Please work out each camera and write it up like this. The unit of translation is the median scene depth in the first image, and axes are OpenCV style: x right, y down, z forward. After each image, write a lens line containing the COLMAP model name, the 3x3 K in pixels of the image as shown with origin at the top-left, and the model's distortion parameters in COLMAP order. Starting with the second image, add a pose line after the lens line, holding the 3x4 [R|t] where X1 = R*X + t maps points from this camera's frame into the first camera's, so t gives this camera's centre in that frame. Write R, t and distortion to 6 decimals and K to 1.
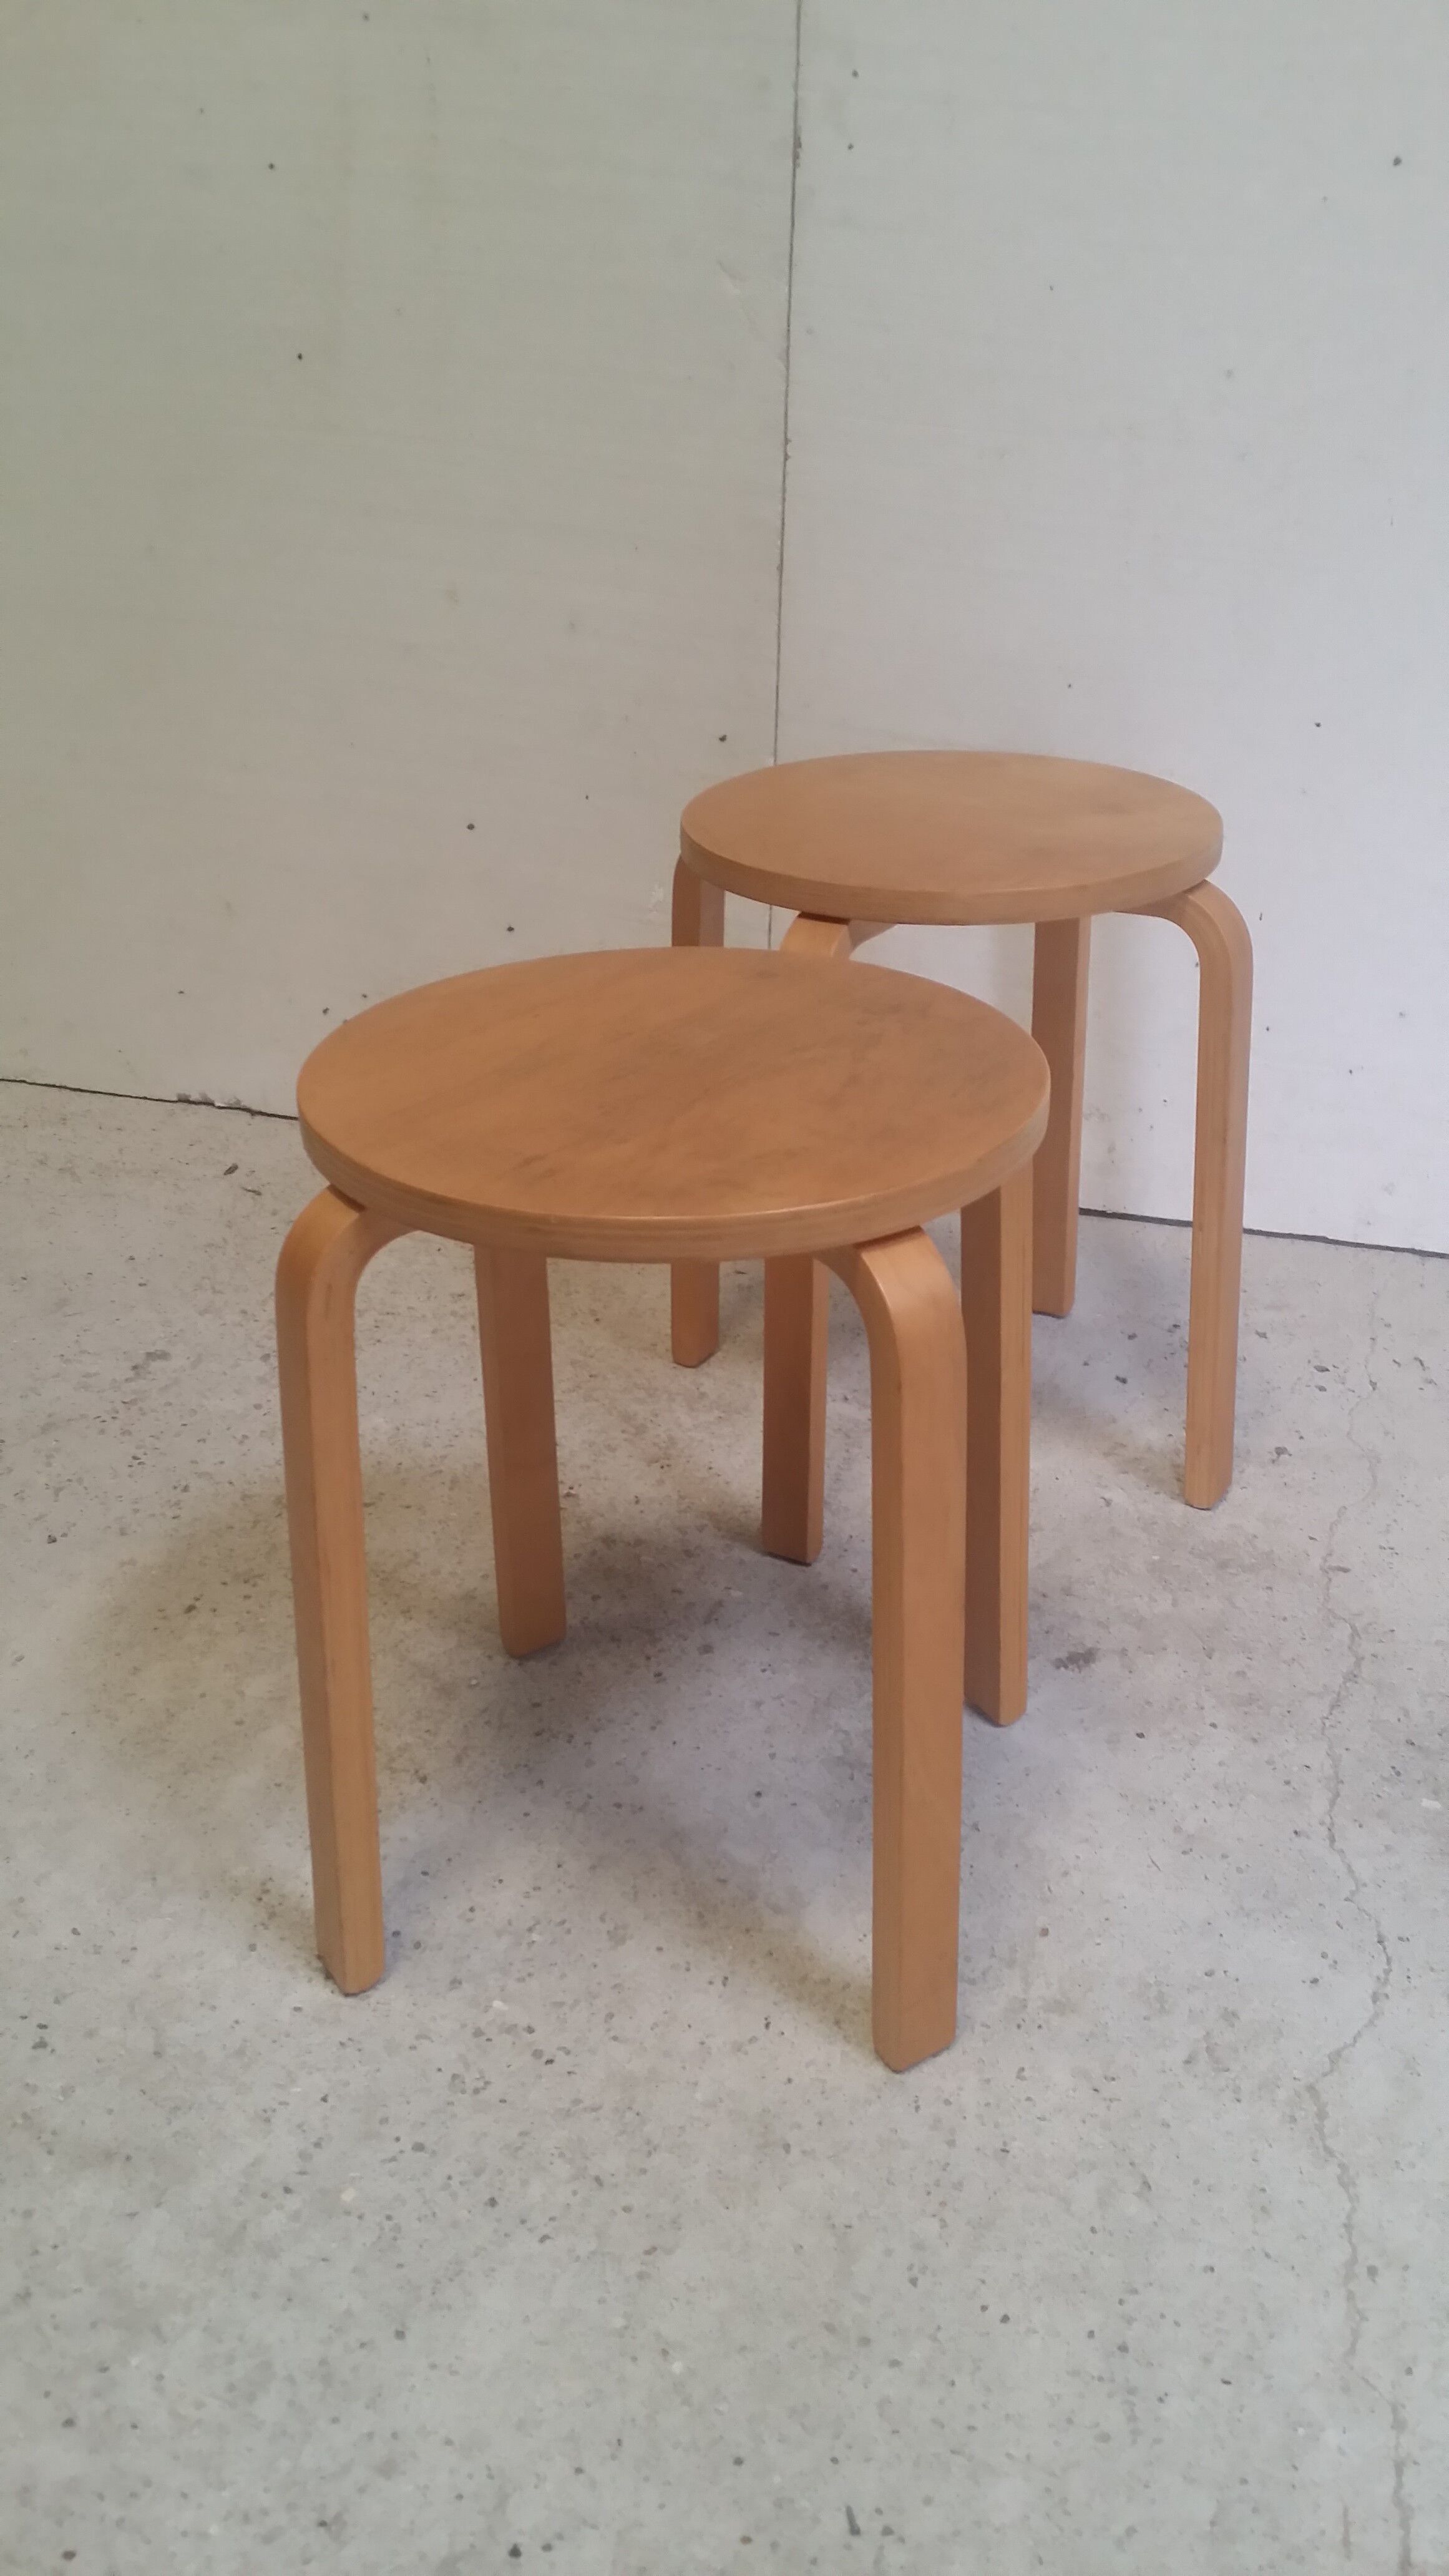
lens RADIAL K [[2319.0, 0, 761.4], [0, 2319.0, 1298.0], [0, 0, 1]] dist [0.078627, -0.172145]
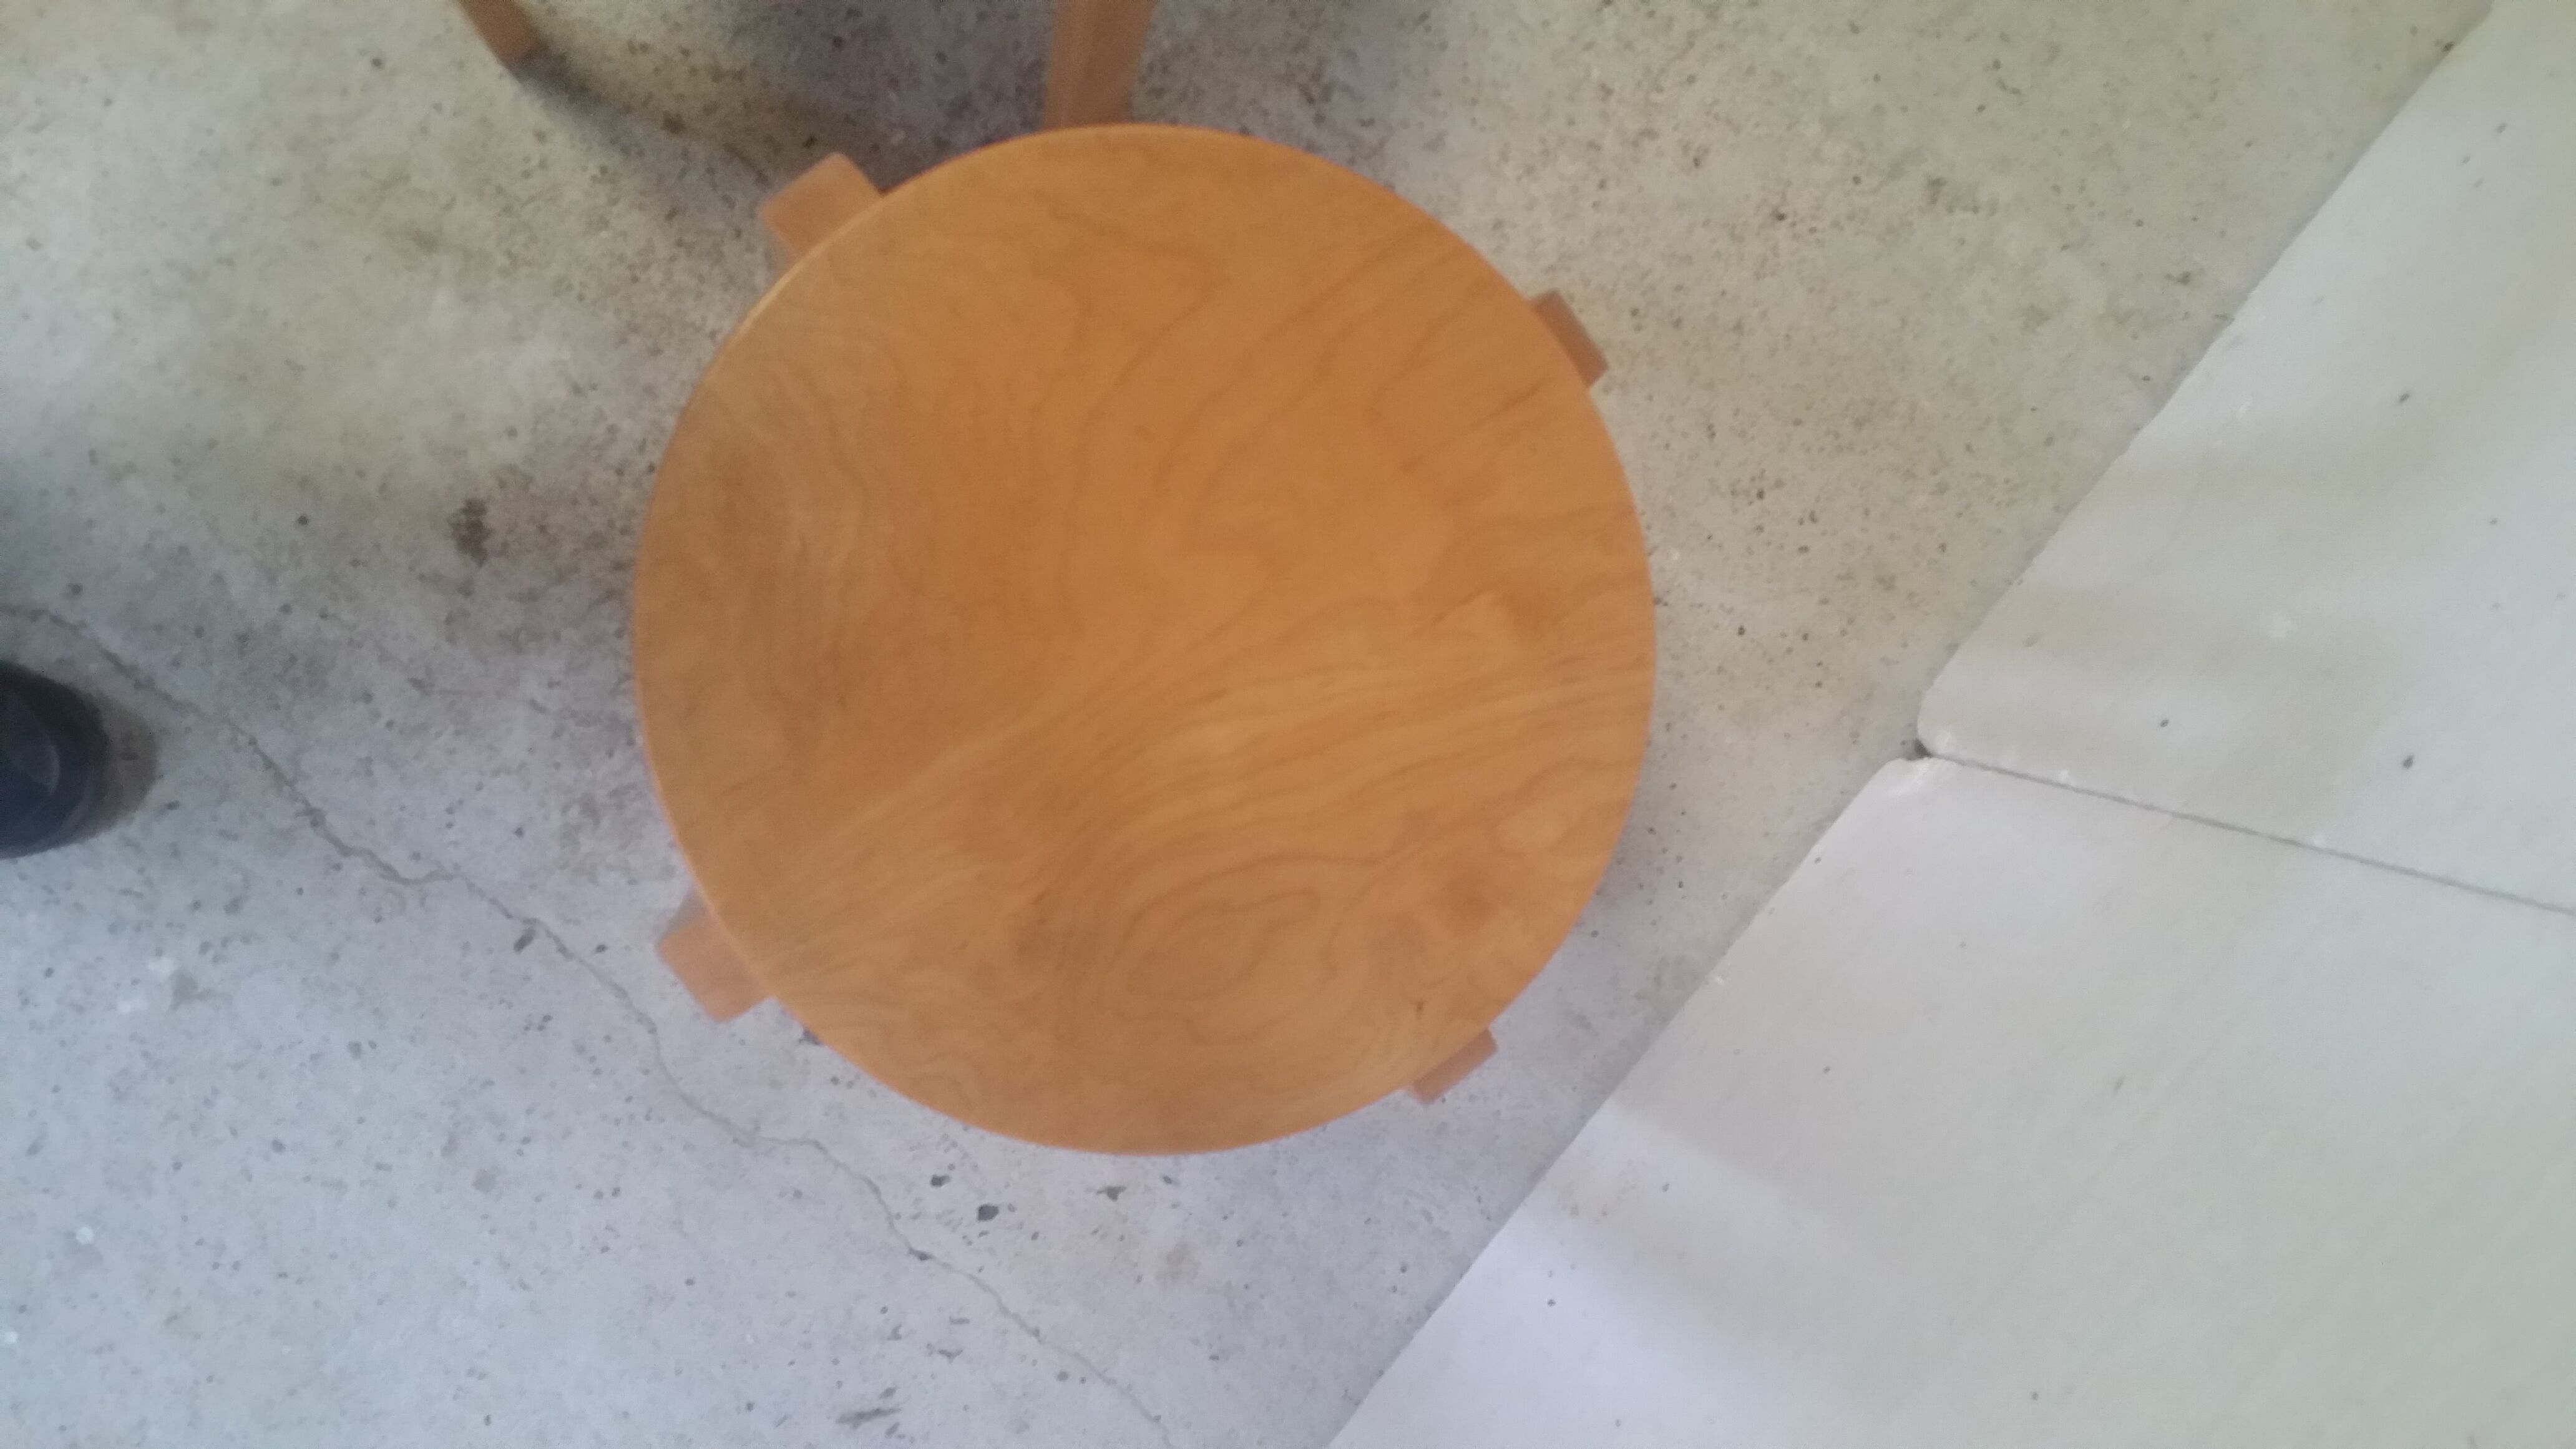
lens RADIAL K [[2319.0, 0, 1300.0], [0, 2319.0, 778.2], [0, 0, 1]] dist [0.078627, -0.172145]
pose [[-0.390654, 0.920523, 0.005148, 0.116520], [-0.540686, -0.233976, 0.808031, -0.818455], [0.745016, 0.312877, 0.589118, 0.903877]]
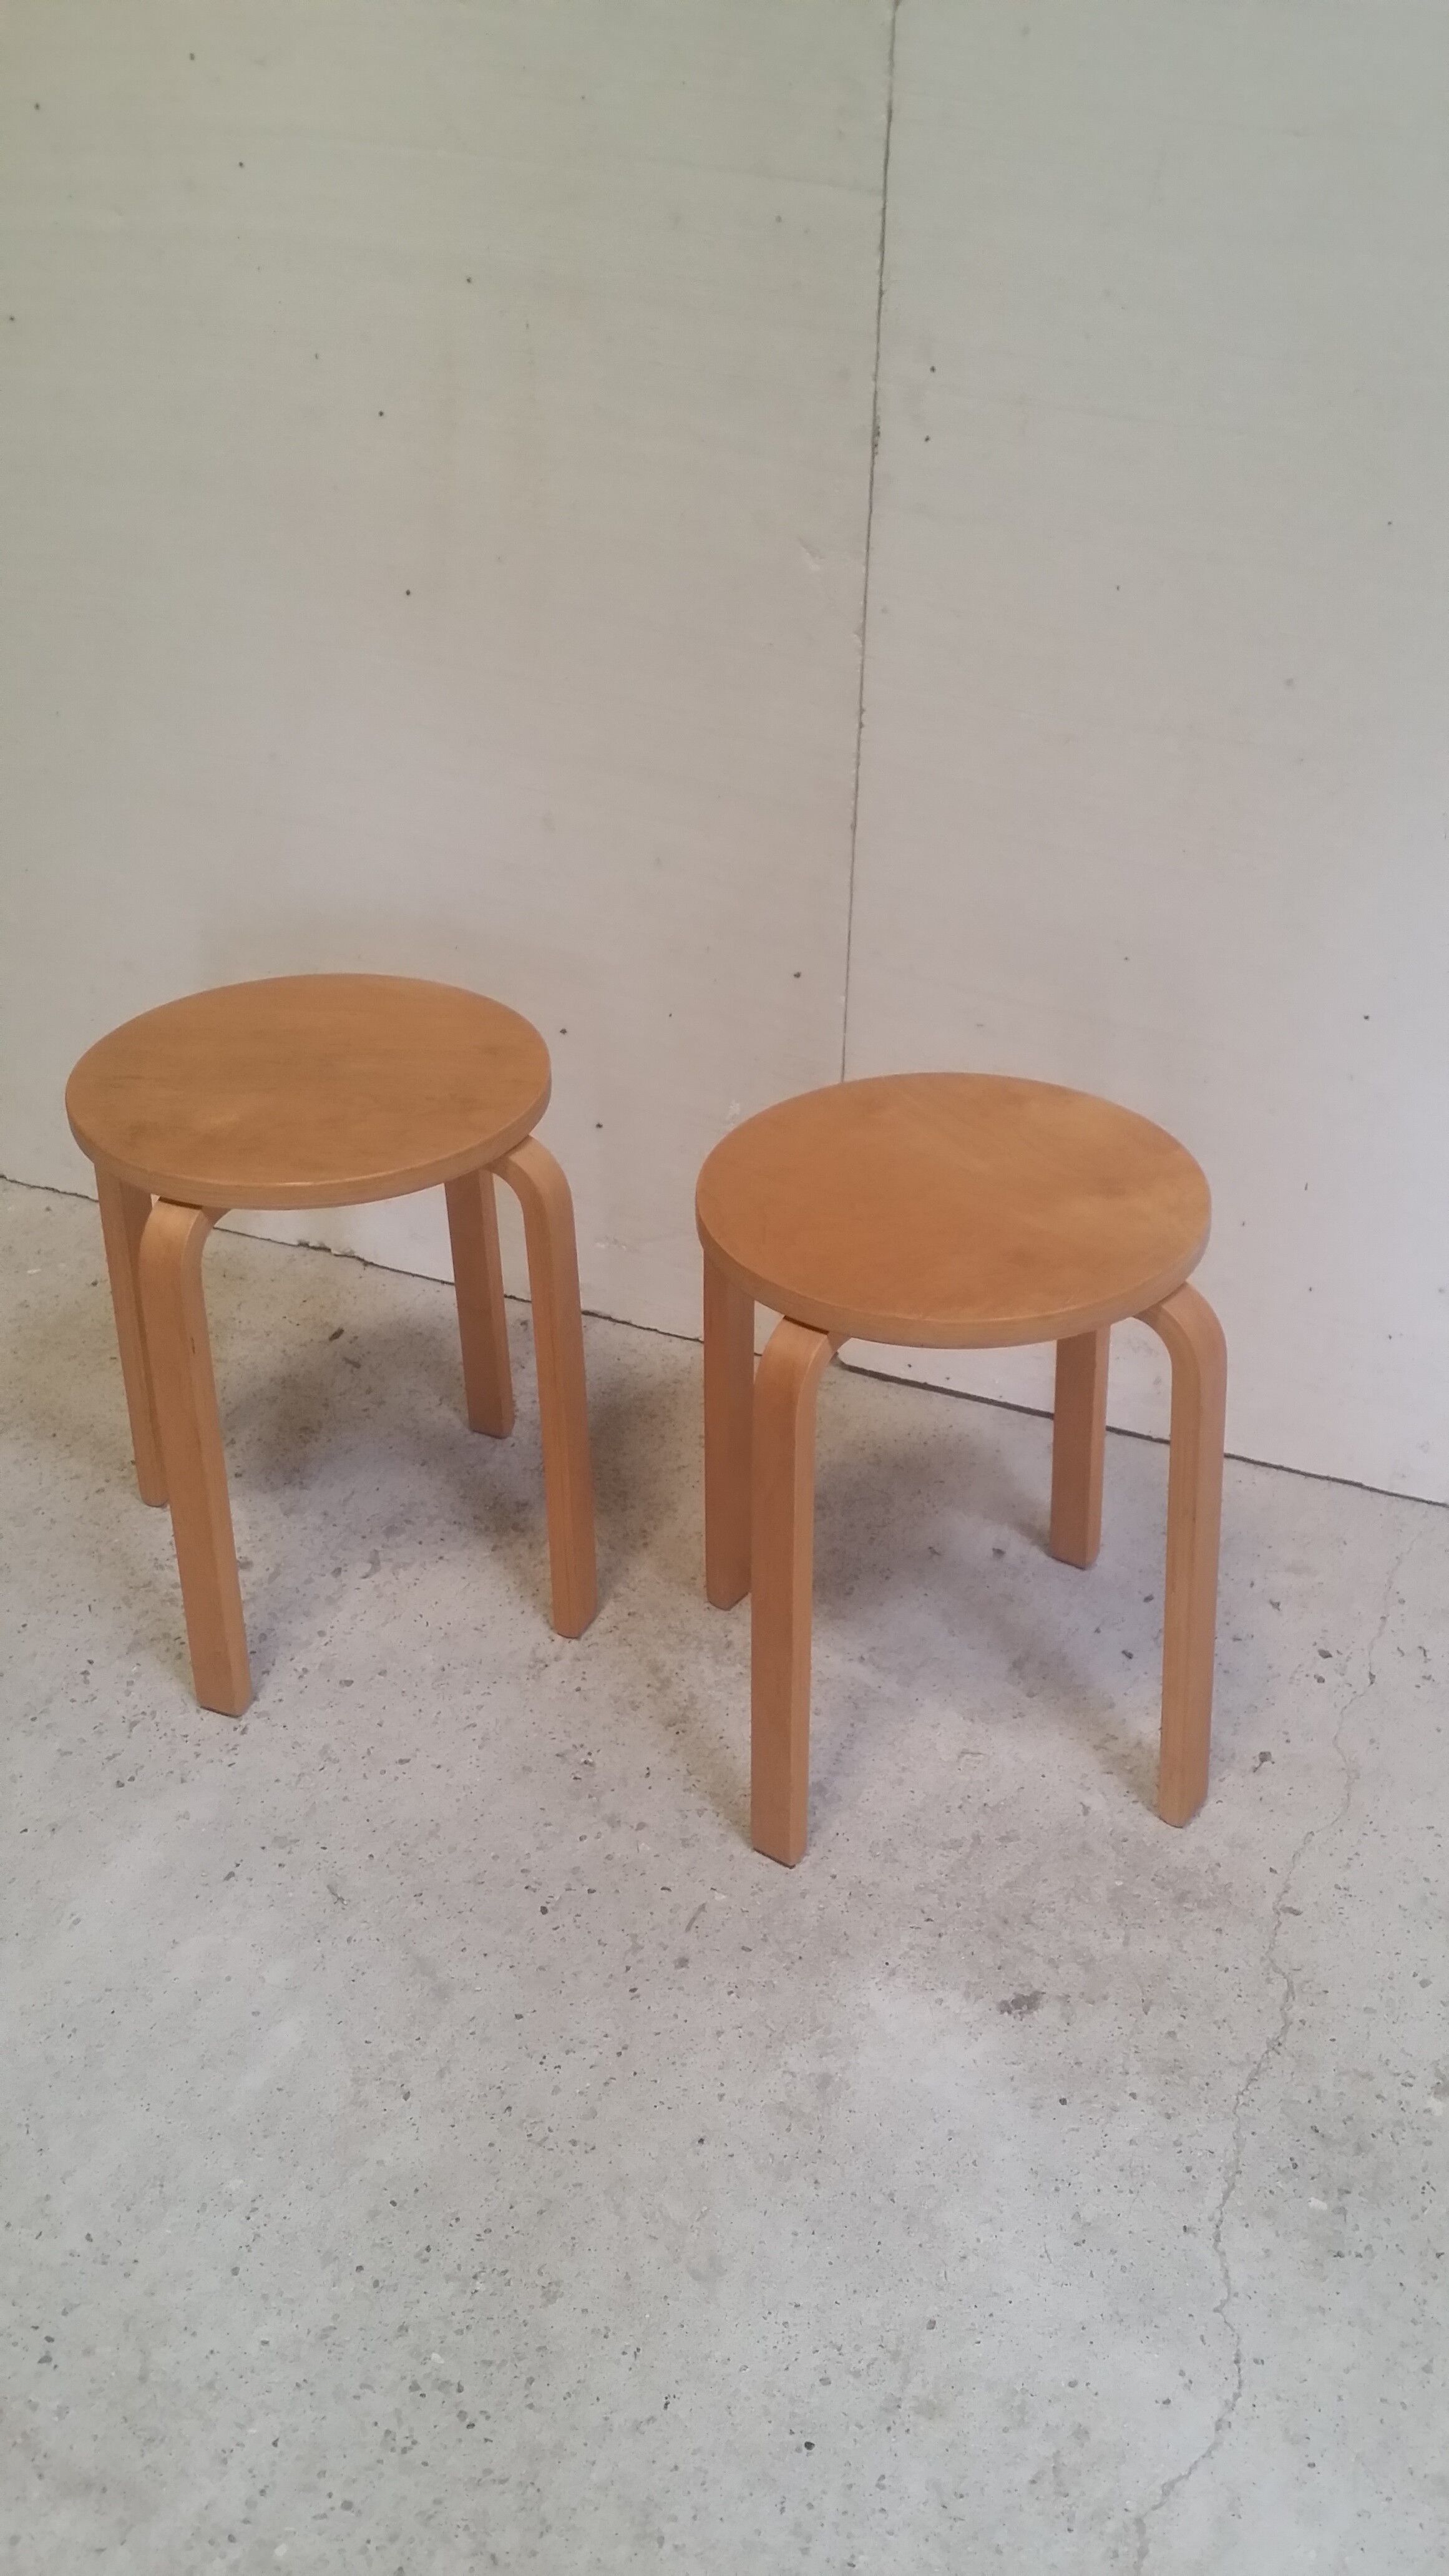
lens RADIAL K [[2319.0, 0, 762.8], [0, 2319.0, 1309.1], [0, 0, 1]] dist [0.078627, -0.172145]
pose [[0.993411, 0.052152, -0.102051, 0.131592], [-0.041978, 0.994160, 0.099417, -0.316626], [0.106640, -0.094478, 0.989799, -0.060438]]
